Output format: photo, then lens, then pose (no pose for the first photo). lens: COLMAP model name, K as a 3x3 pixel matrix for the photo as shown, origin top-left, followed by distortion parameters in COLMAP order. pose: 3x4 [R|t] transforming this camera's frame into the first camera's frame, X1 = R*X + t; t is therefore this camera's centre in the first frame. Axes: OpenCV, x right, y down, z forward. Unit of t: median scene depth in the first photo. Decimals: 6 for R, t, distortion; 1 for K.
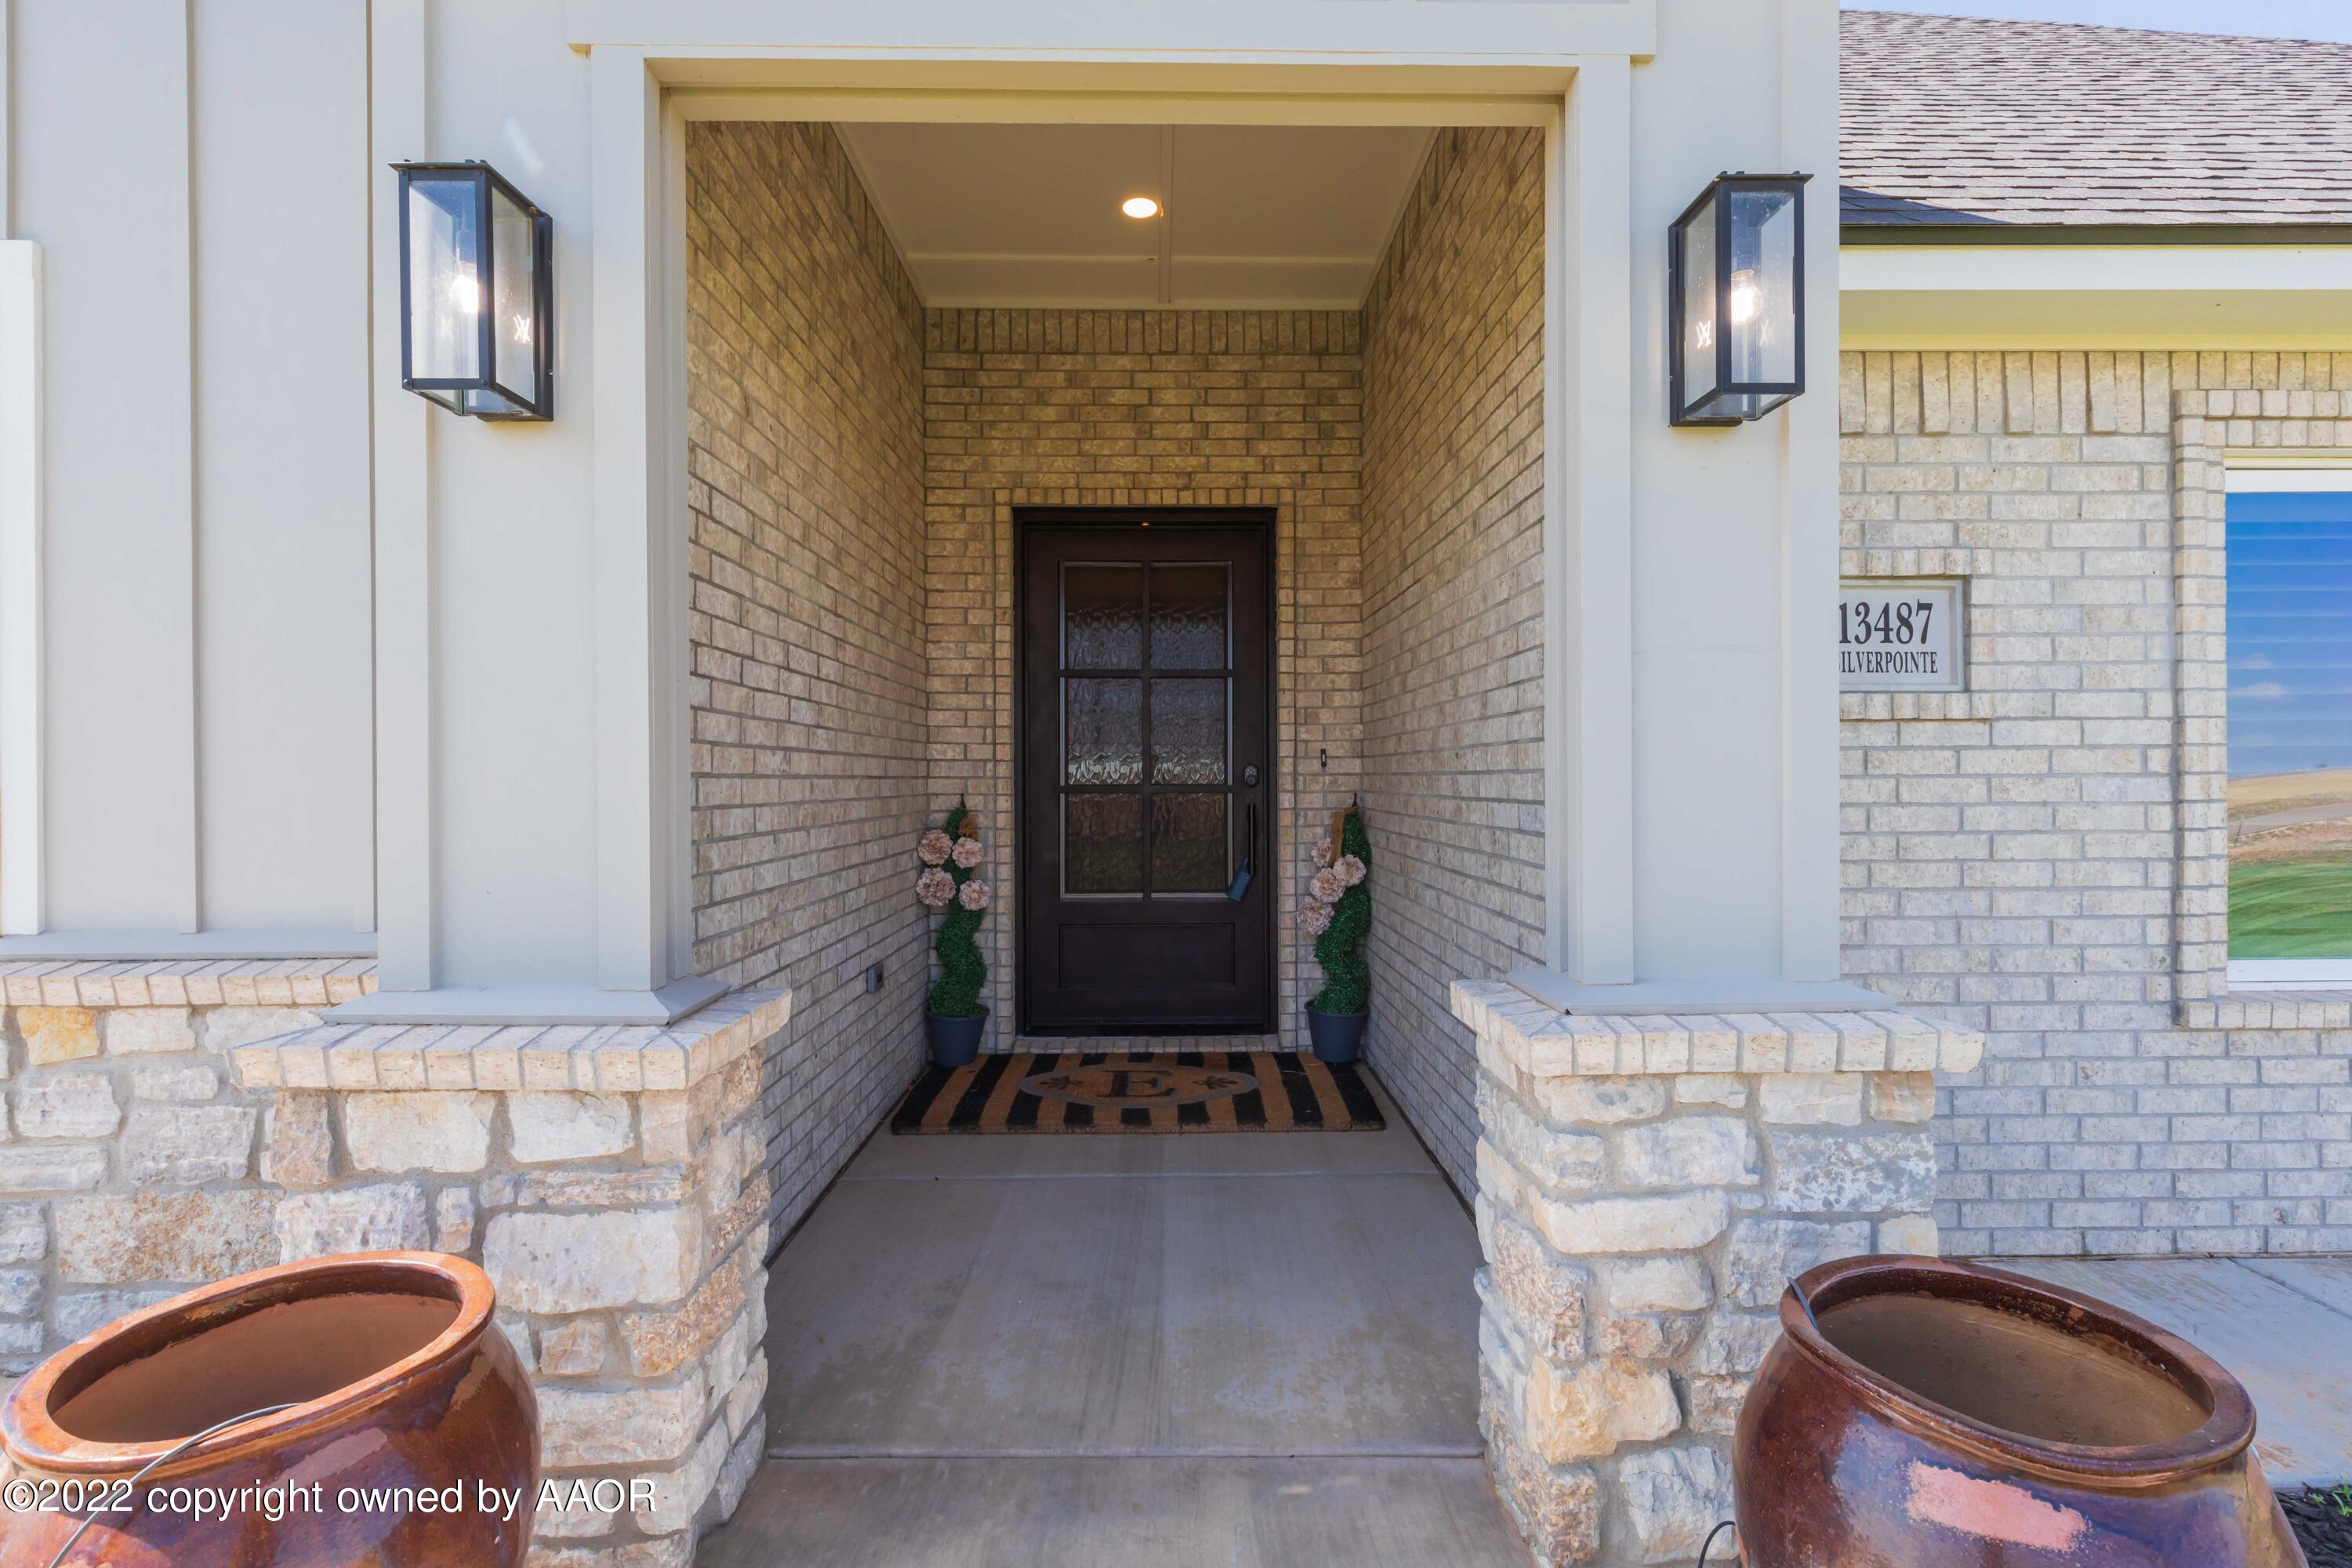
lens RADIAL K [[1039.2, 0, 1178.8], [0, 1039.2, 778.1], [0, 0, 1]] dist [0.002096, -0.000052]
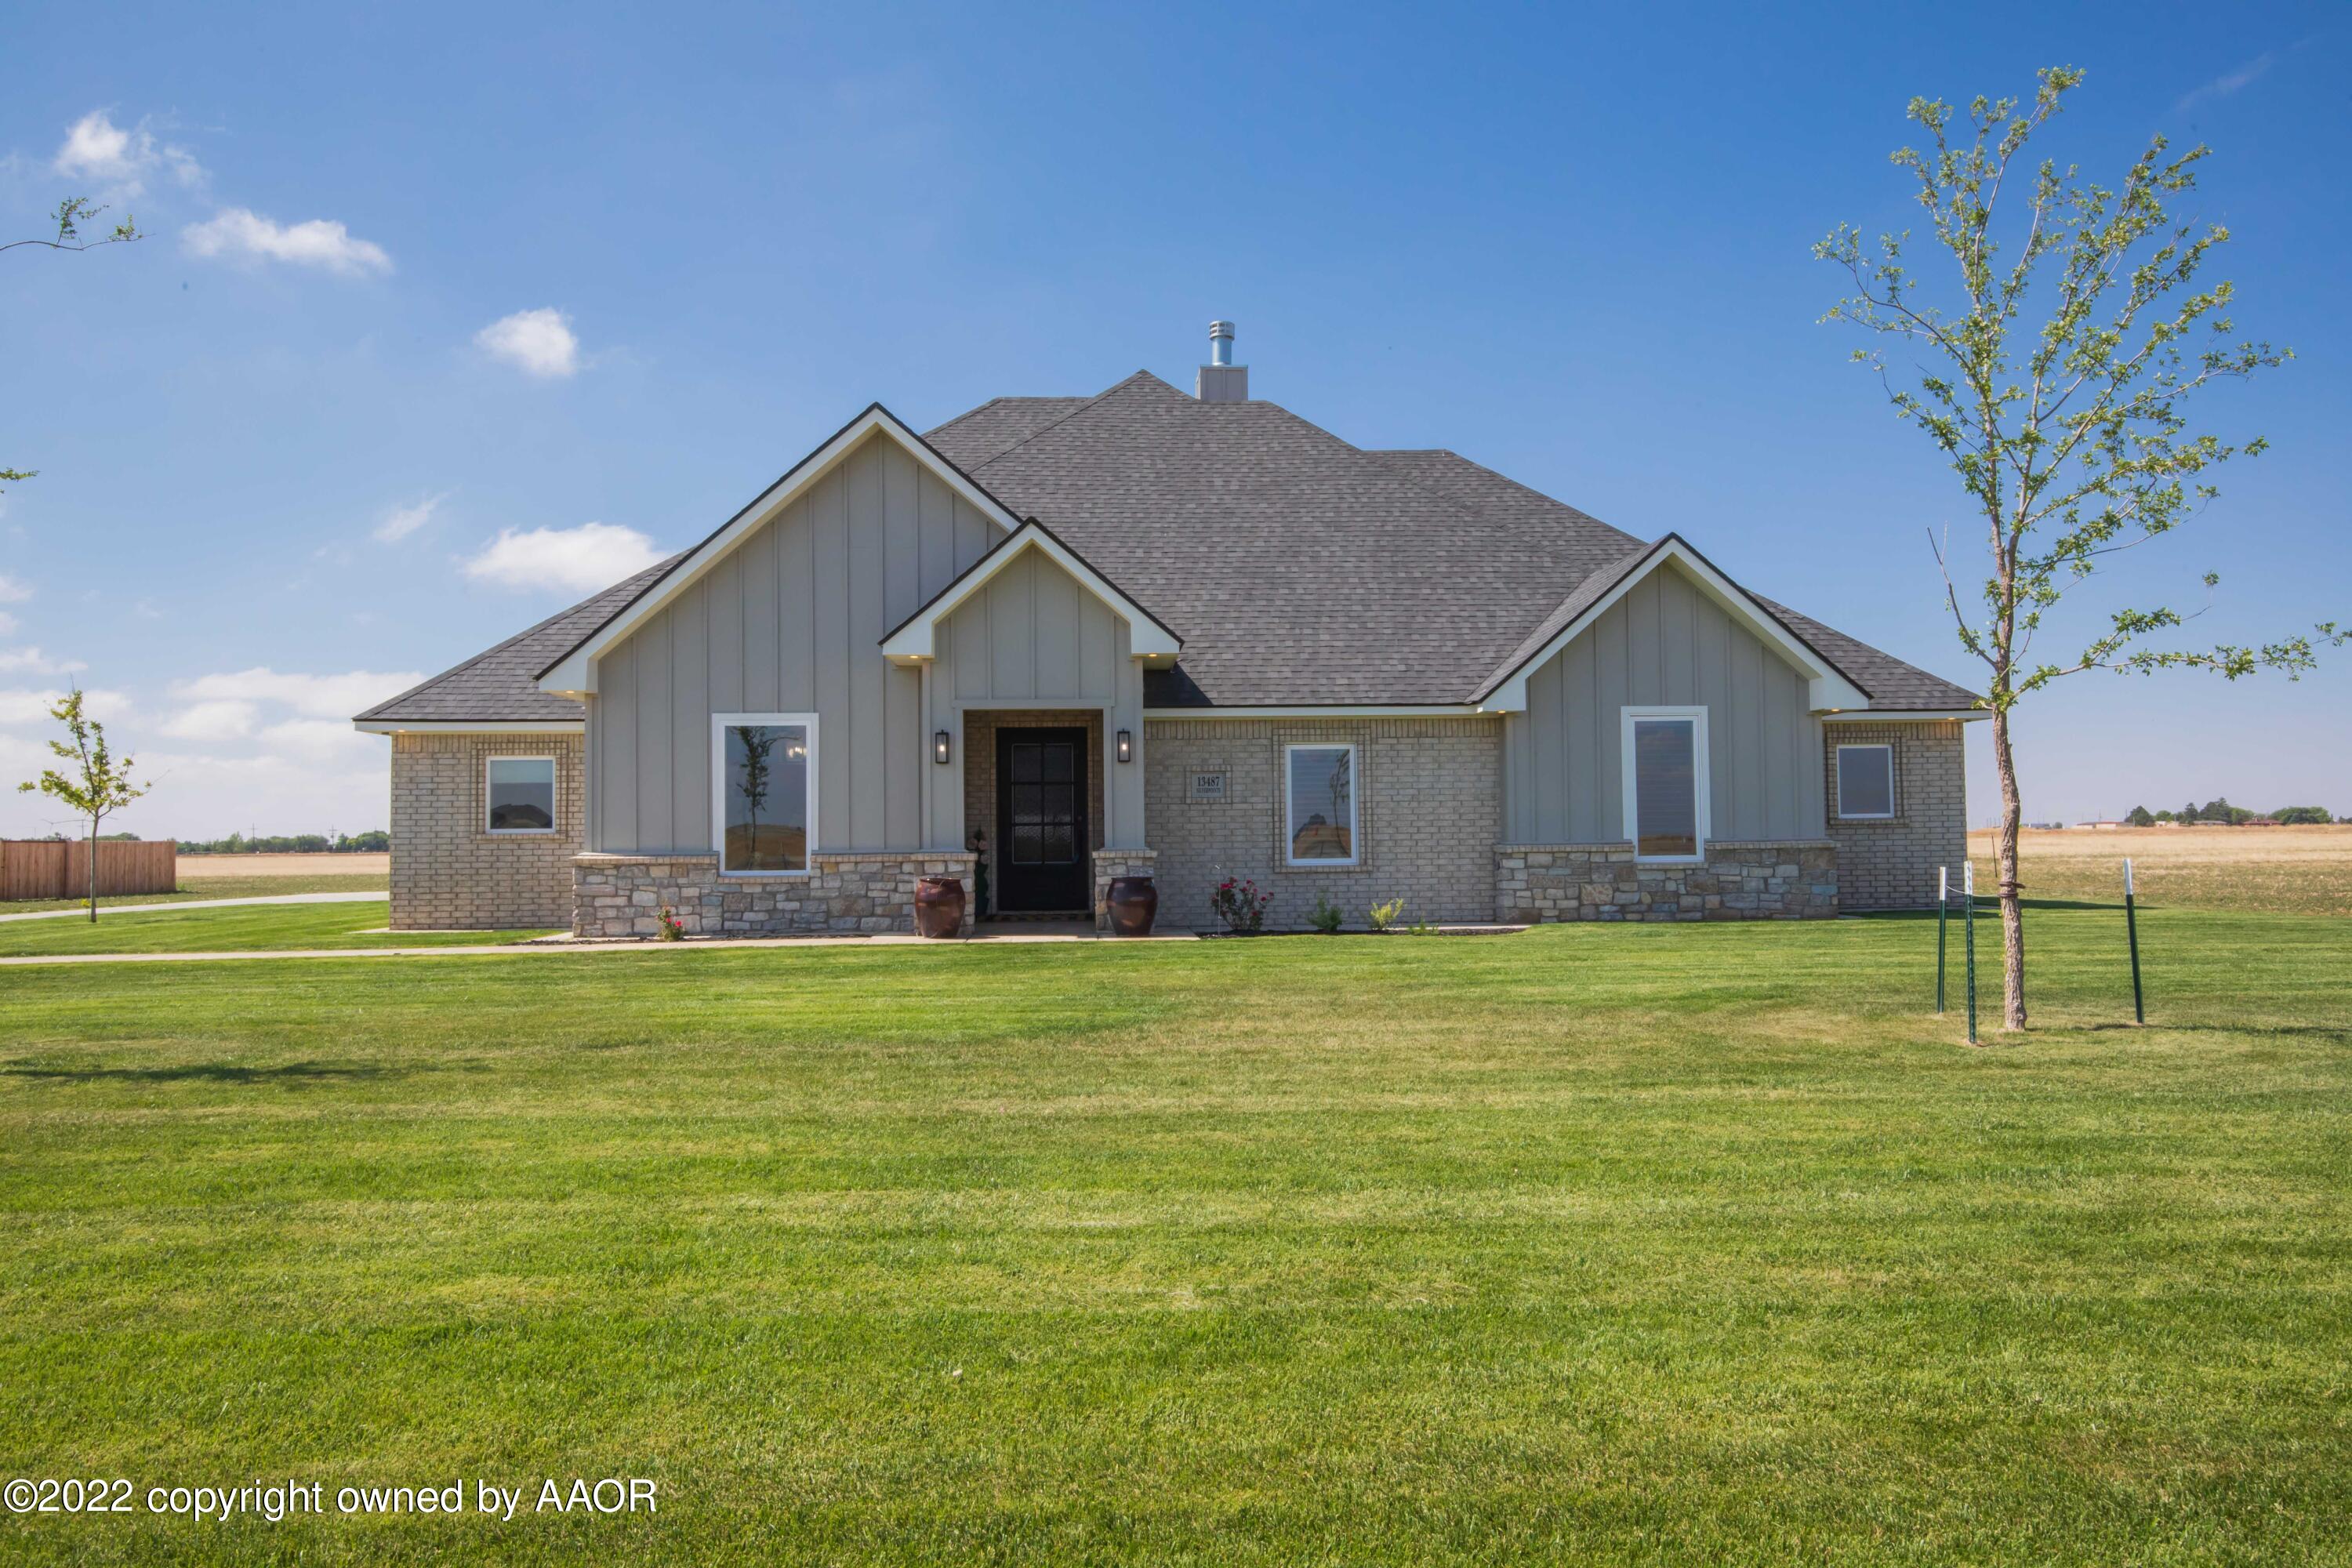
lens RADIAL K [[1039.2, 0, 1182.5], [0, 1039.2, 785.3], [0, 0, 1]] dist [0.002096, -0.000052]
pose [[0.996201, -0.006688, 0.086826, 0.184202], [0.009759, 0.999340, -0.034991, 0.022516], [-0.086535, 0.035706, 0.995609, -3.341189]]
